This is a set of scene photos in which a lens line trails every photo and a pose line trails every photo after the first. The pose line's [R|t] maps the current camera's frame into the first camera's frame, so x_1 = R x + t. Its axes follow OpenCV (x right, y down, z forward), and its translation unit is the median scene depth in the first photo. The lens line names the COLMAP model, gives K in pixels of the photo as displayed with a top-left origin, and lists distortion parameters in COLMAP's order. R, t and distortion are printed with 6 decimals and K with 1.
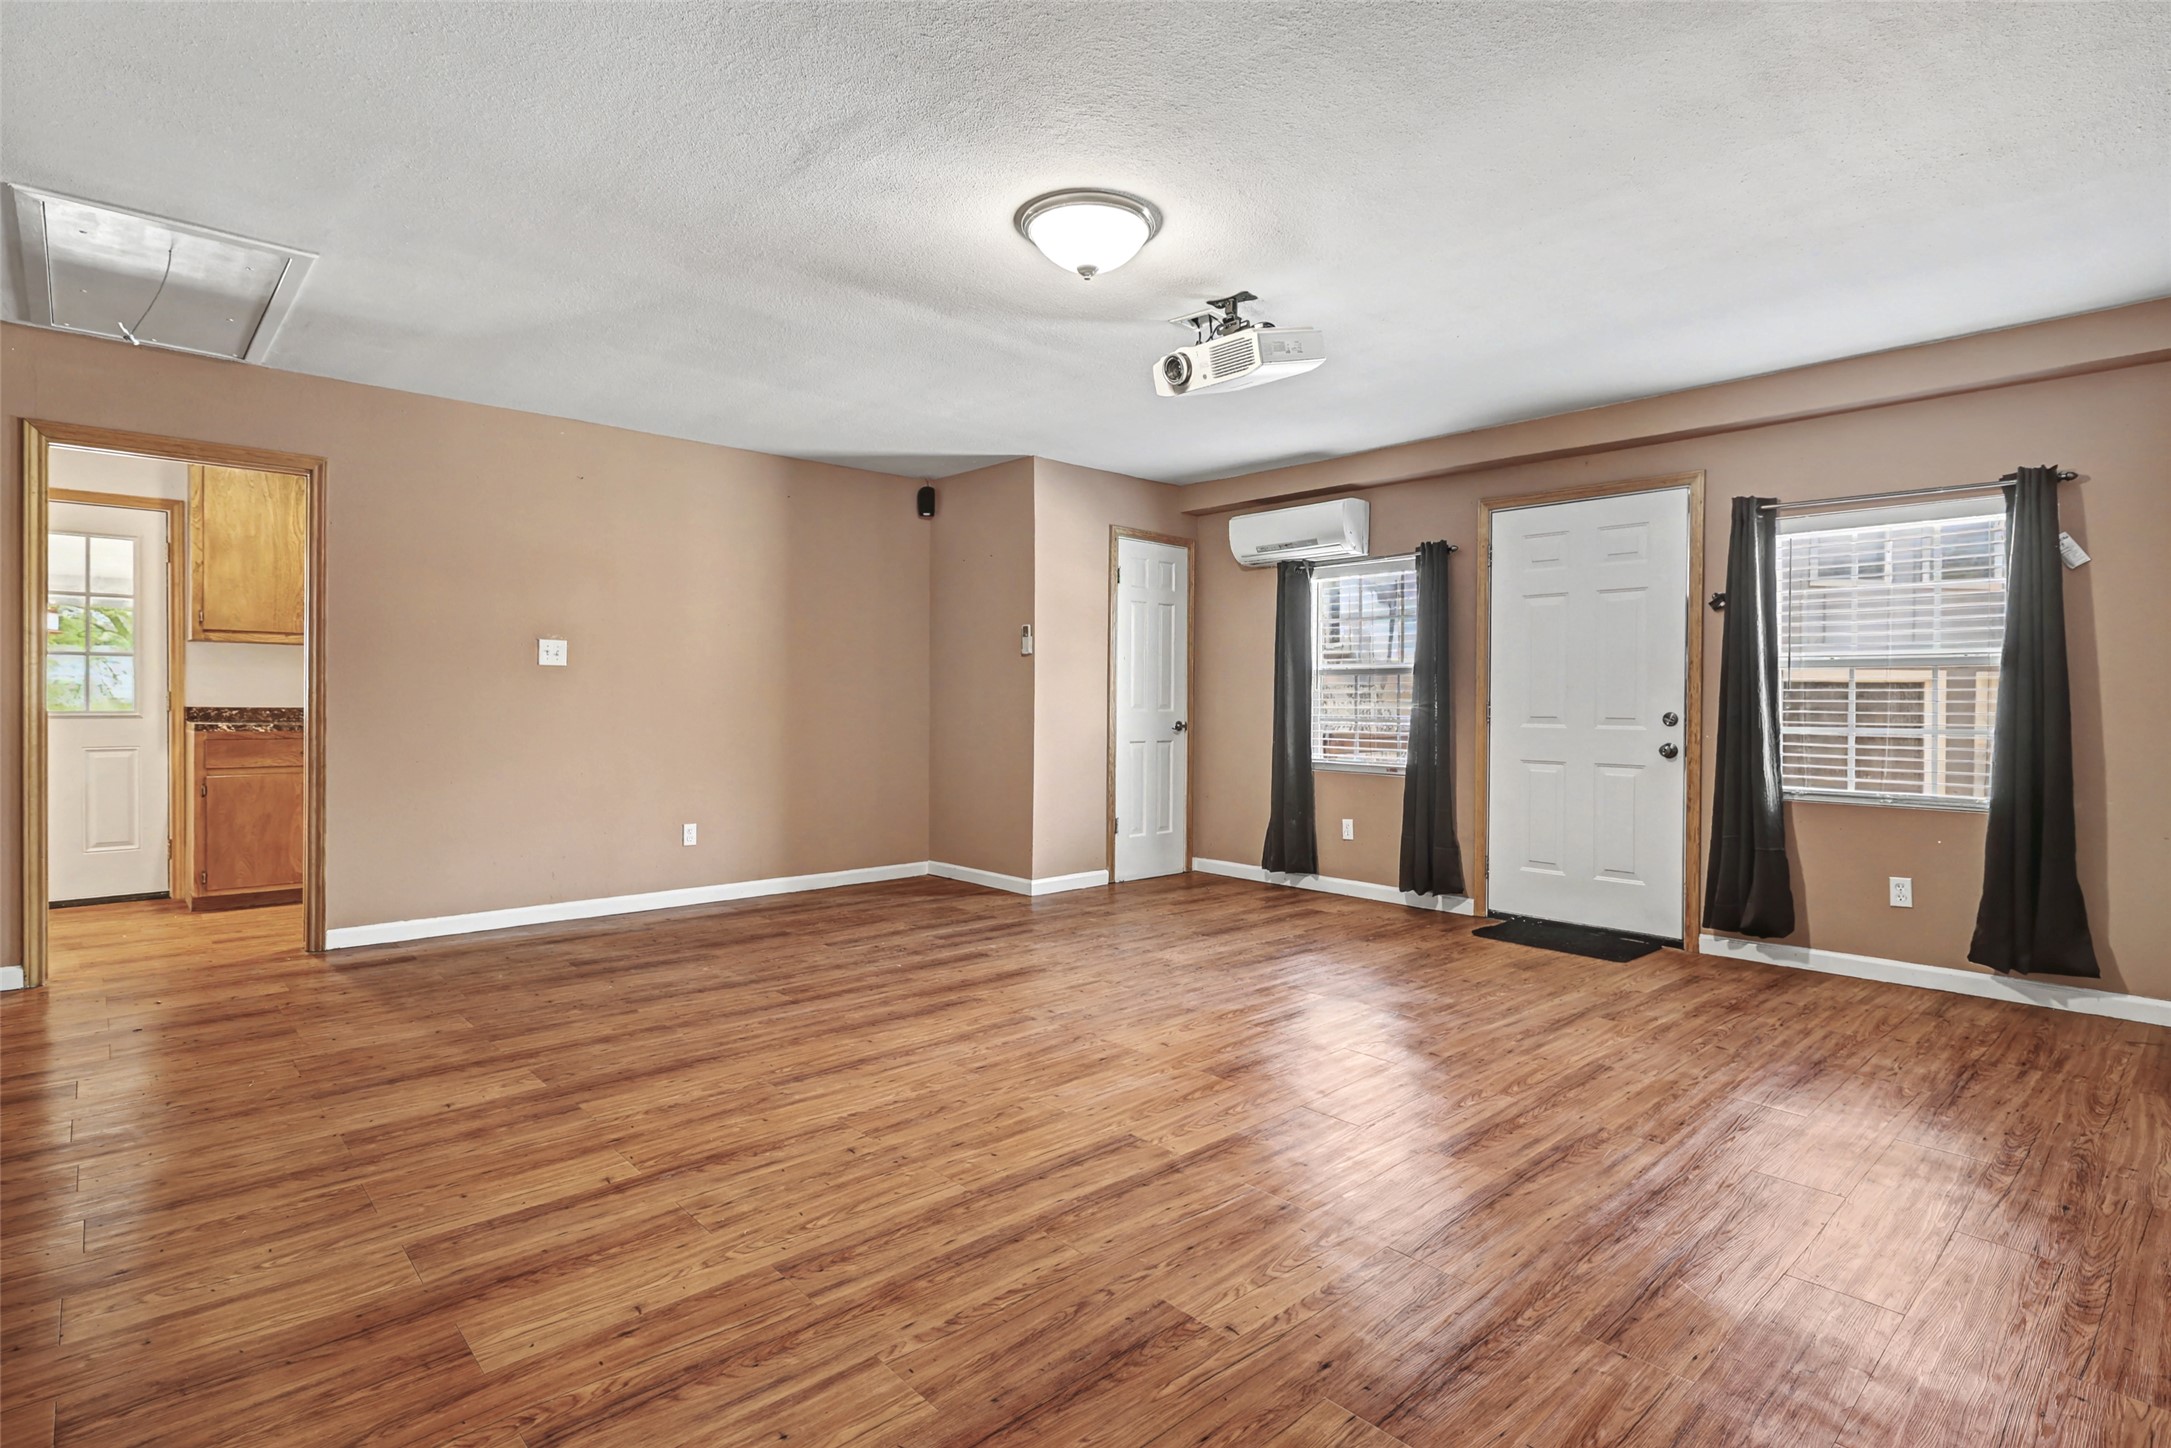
lens RADIAL K [[1087.0, 0, 1094.5], [0, 1087.0, 714.6], [0, 0, 1]] dist [-0.002275, -0.000252]
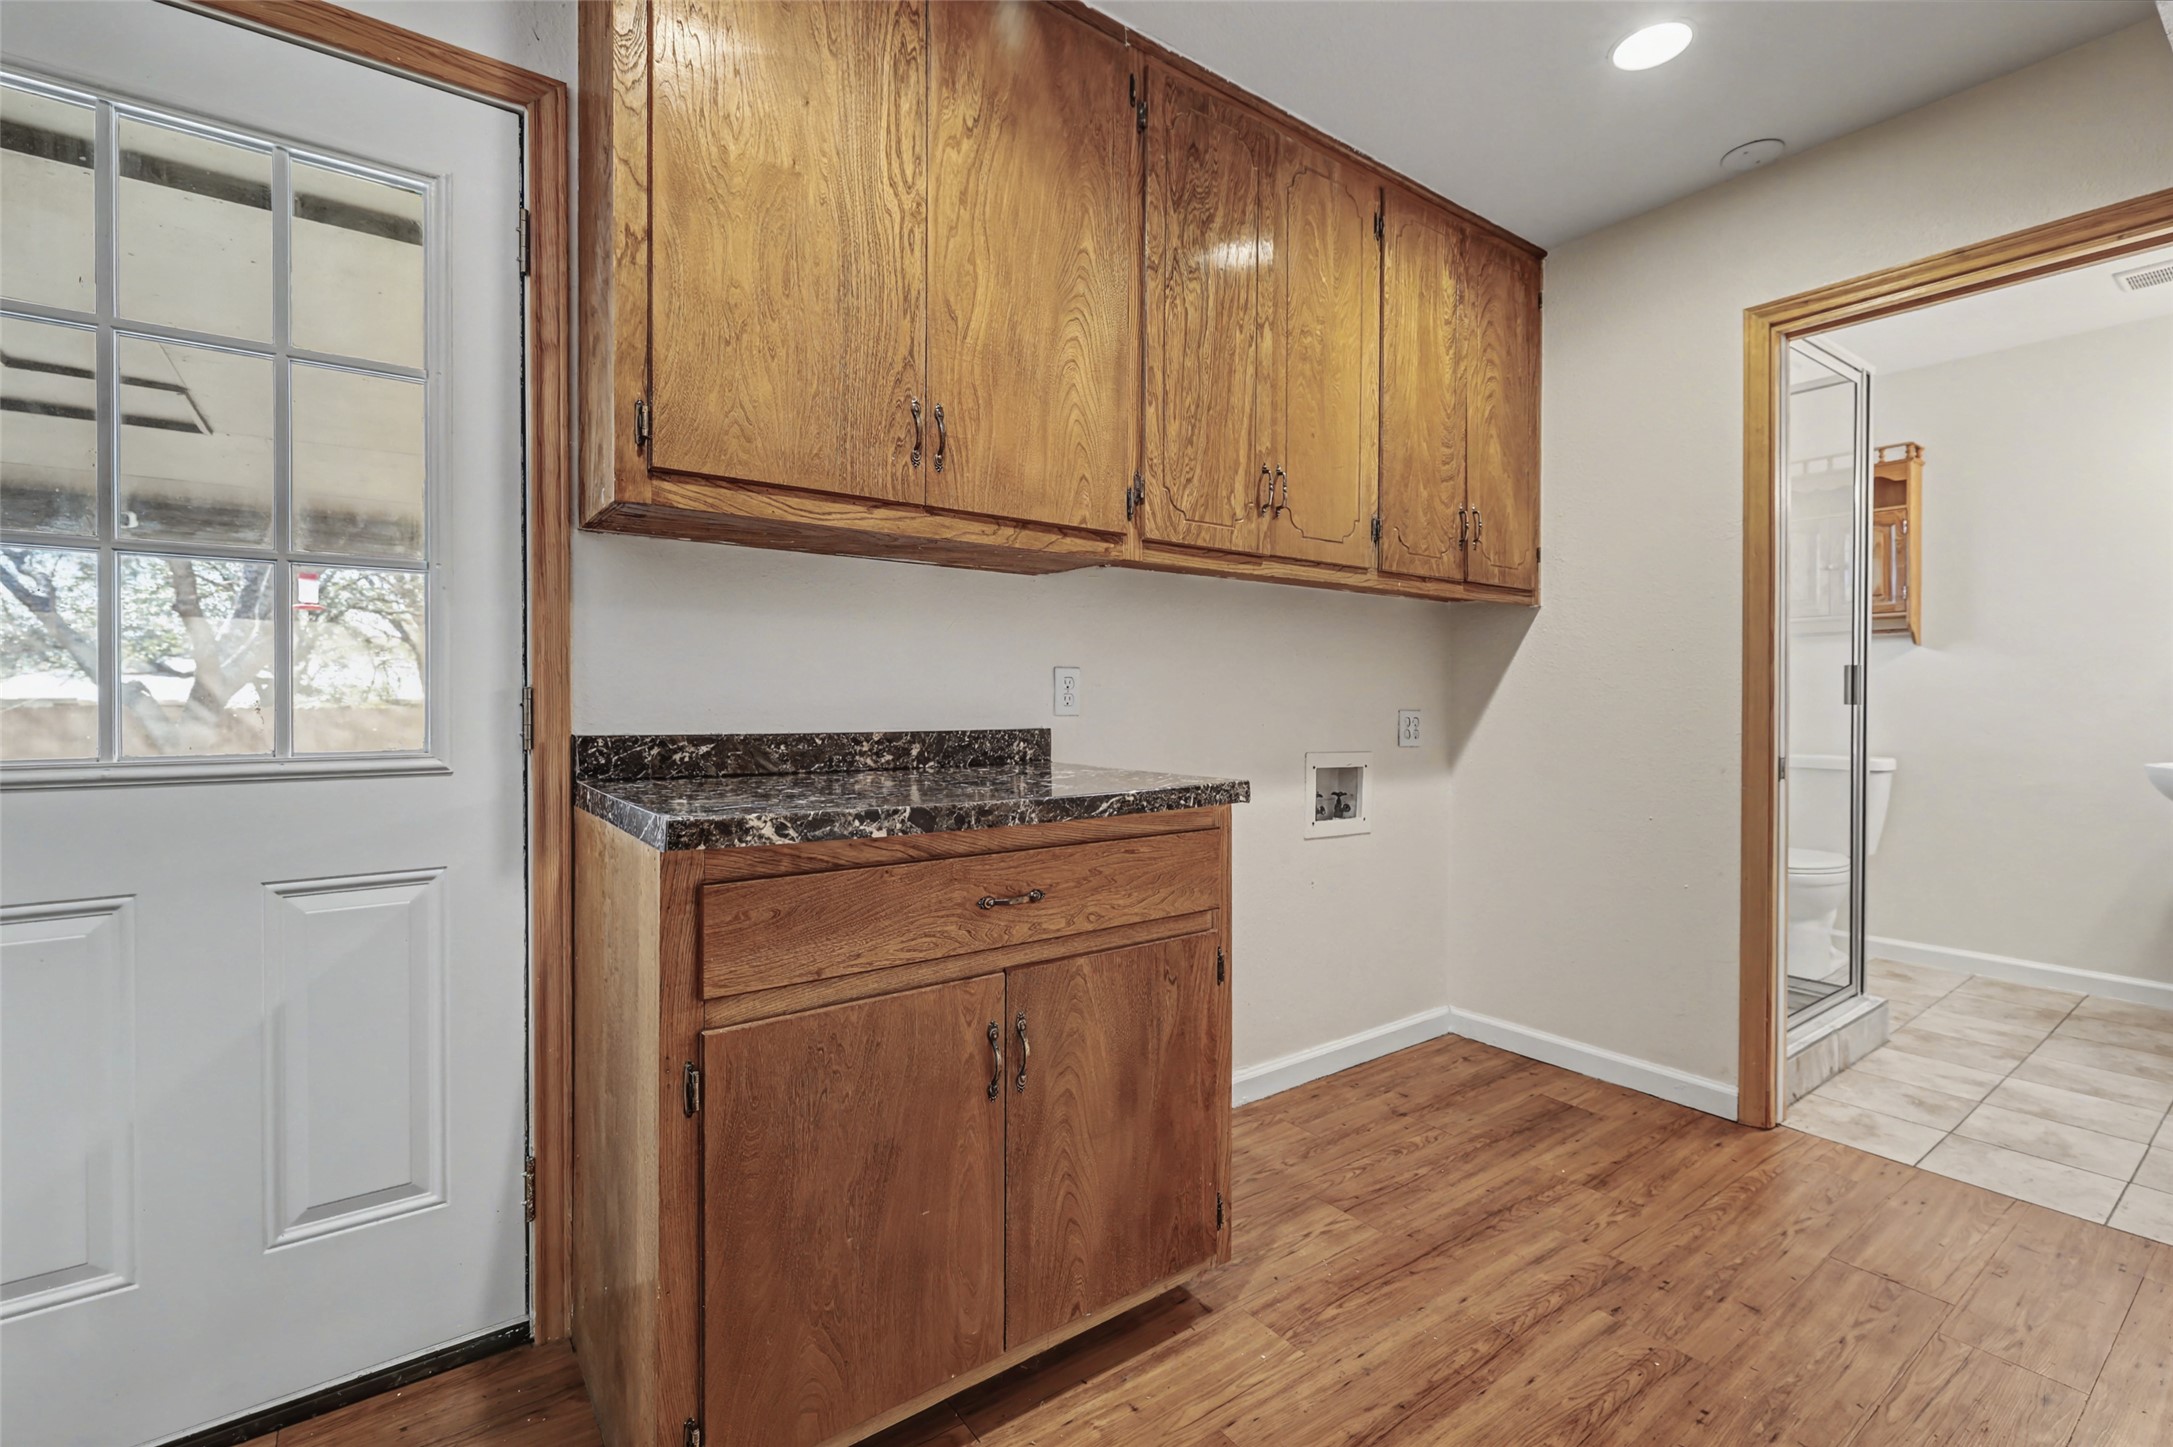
lens RADIAL K [[986.0, 0, 1095.7], [0, 986.0, 709.2], [0, 0, 1]] dist [0.001443, 0.000506]
pose [[0.993113, -0.003923, -0.117092, -0.900991], [0.003770, 0.999992, -0.001529, -0.019965], [0.117097, 0.001077, 0.993120, 1.010102]]
